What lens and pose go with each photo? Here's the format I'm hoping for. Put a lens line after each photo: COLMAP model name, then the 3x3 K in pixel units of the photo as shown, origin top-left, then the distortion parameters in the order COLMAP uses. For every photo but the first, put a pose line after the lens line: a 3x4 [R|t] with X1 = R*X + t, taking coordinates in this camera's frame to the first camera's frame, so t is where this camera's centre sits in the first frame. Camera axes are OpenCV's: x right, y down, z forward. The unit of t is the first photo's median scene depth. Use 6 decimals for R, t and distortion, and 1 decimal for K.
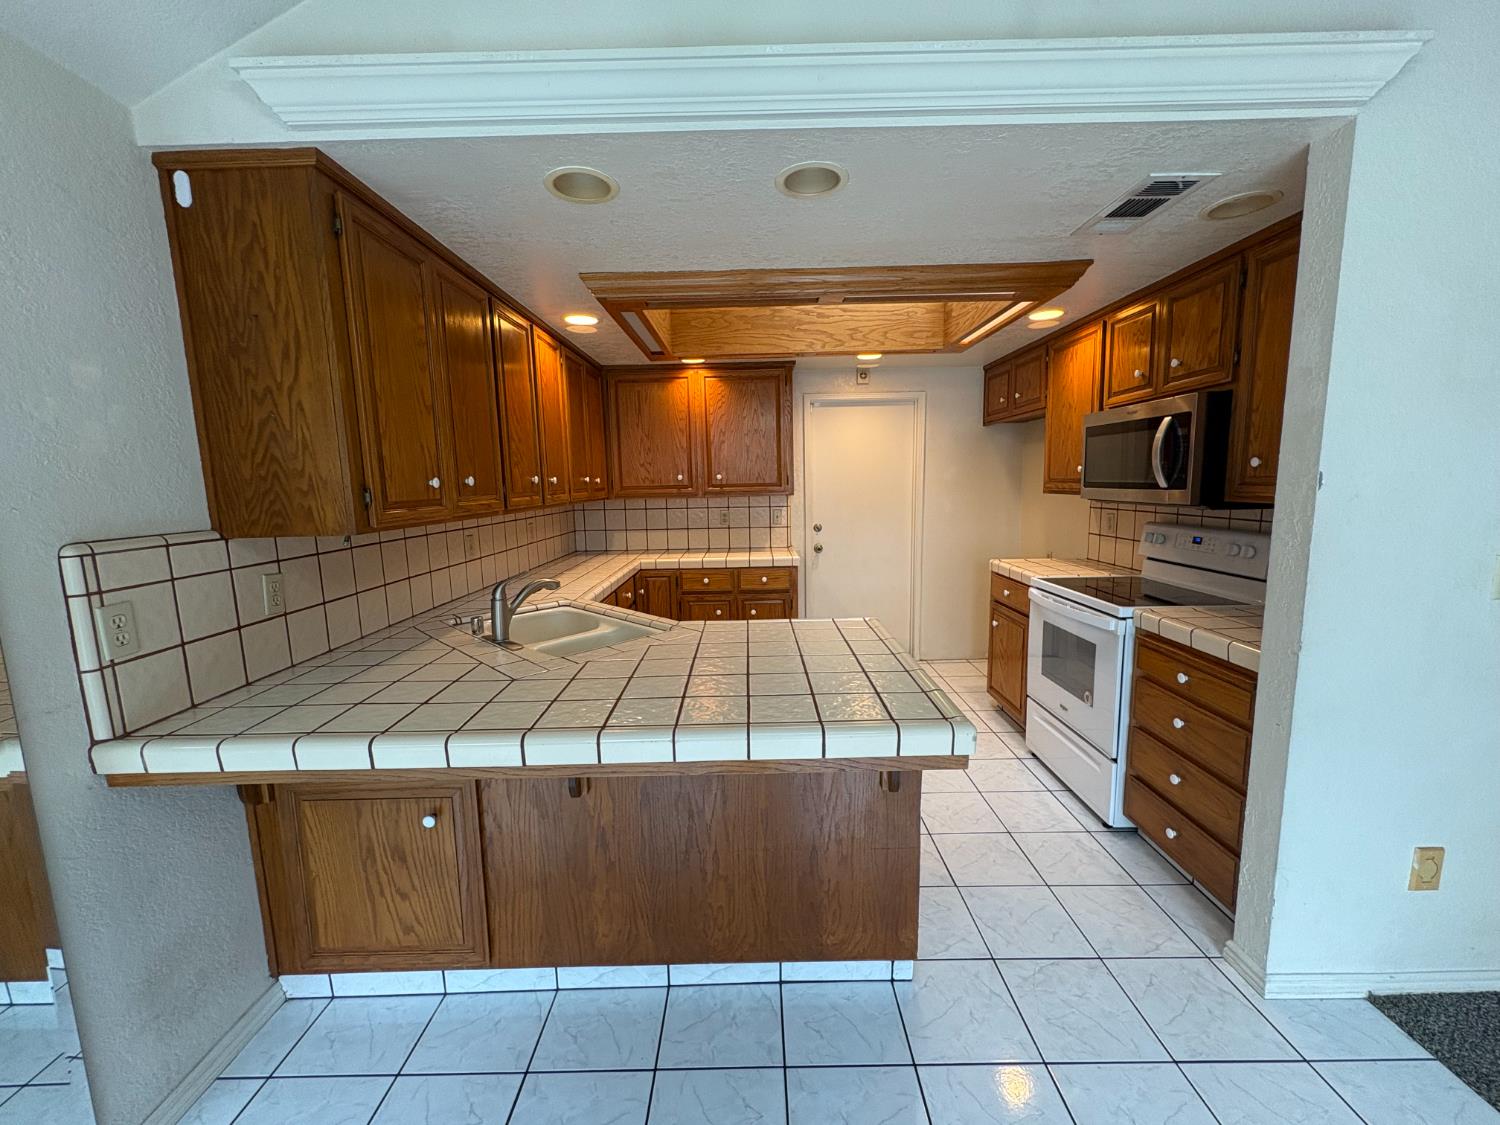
lens RADIAL K [[596.3, 0, 750.1], [0, 596.3, 563.6], [0, 0, 1]] dist [-0.000176, 0.000261]
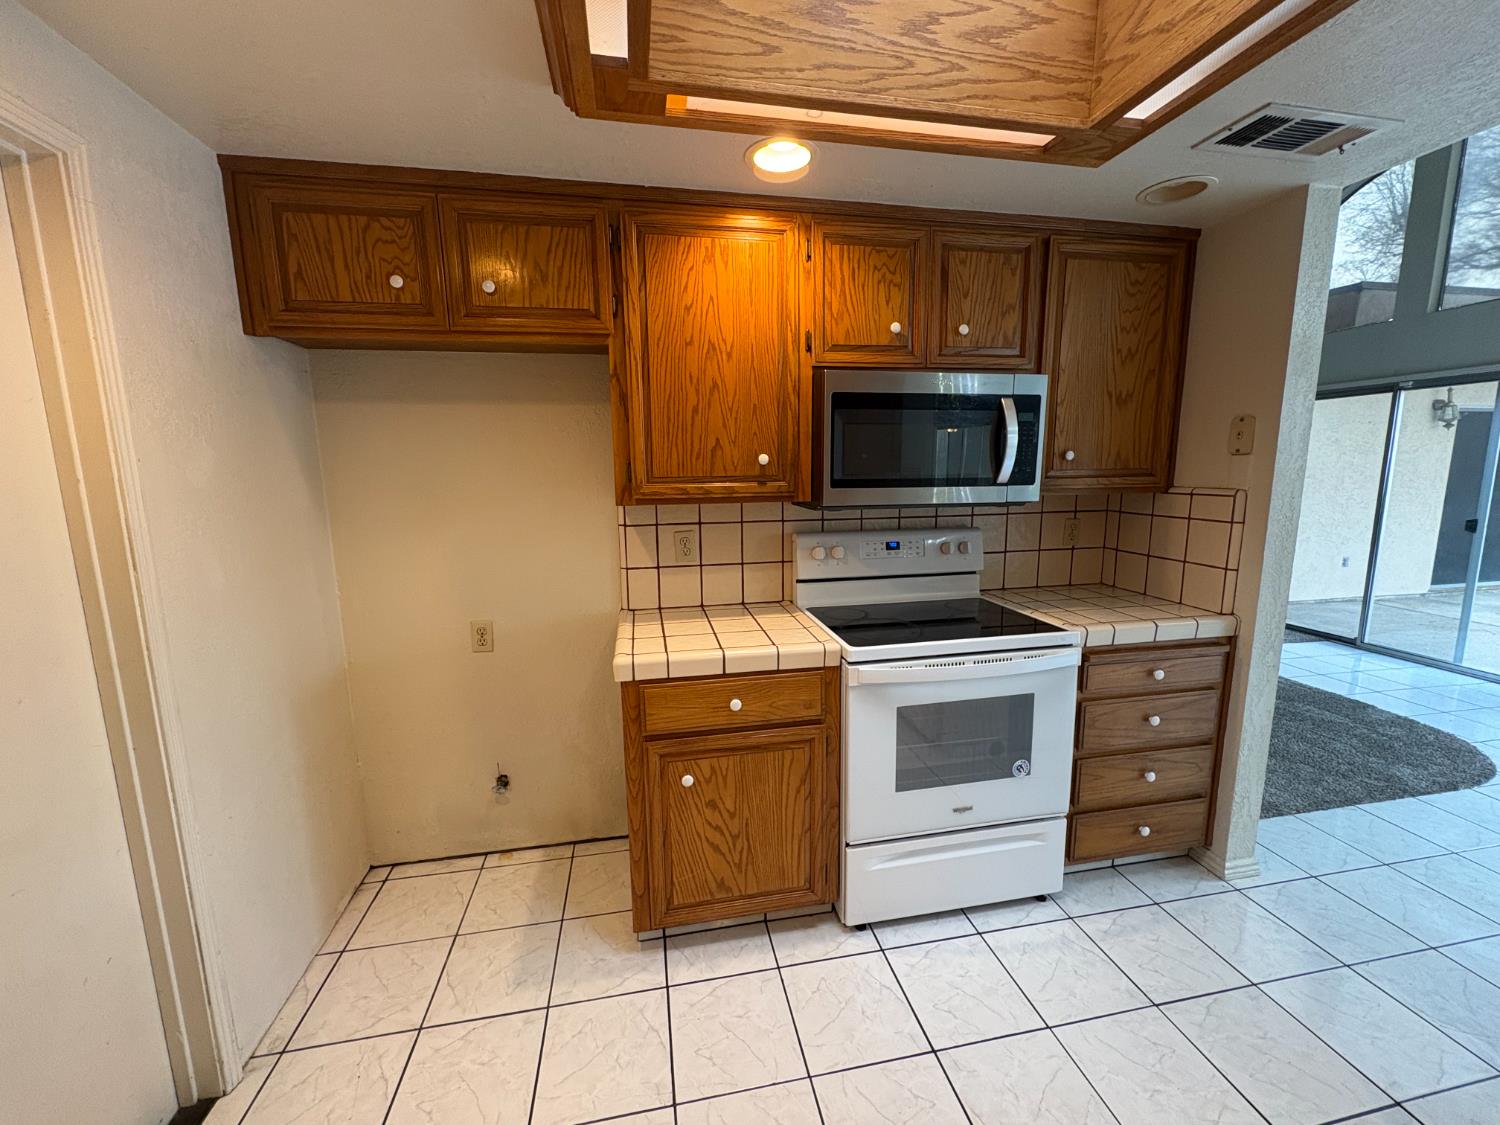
lens RADIAL K [[596.3, 0, 748.2], [0, 596.3, 560.0], [0, 0, 1]] dist [-0.000176, 0.000261]
pose [[-0.191451, -0.132002, 0.972585, -0.053779], [0.151707, 0.975027, 0.162196, -0.194625], [-0.969707, 0.178601, -0.166645, 1.380901]]
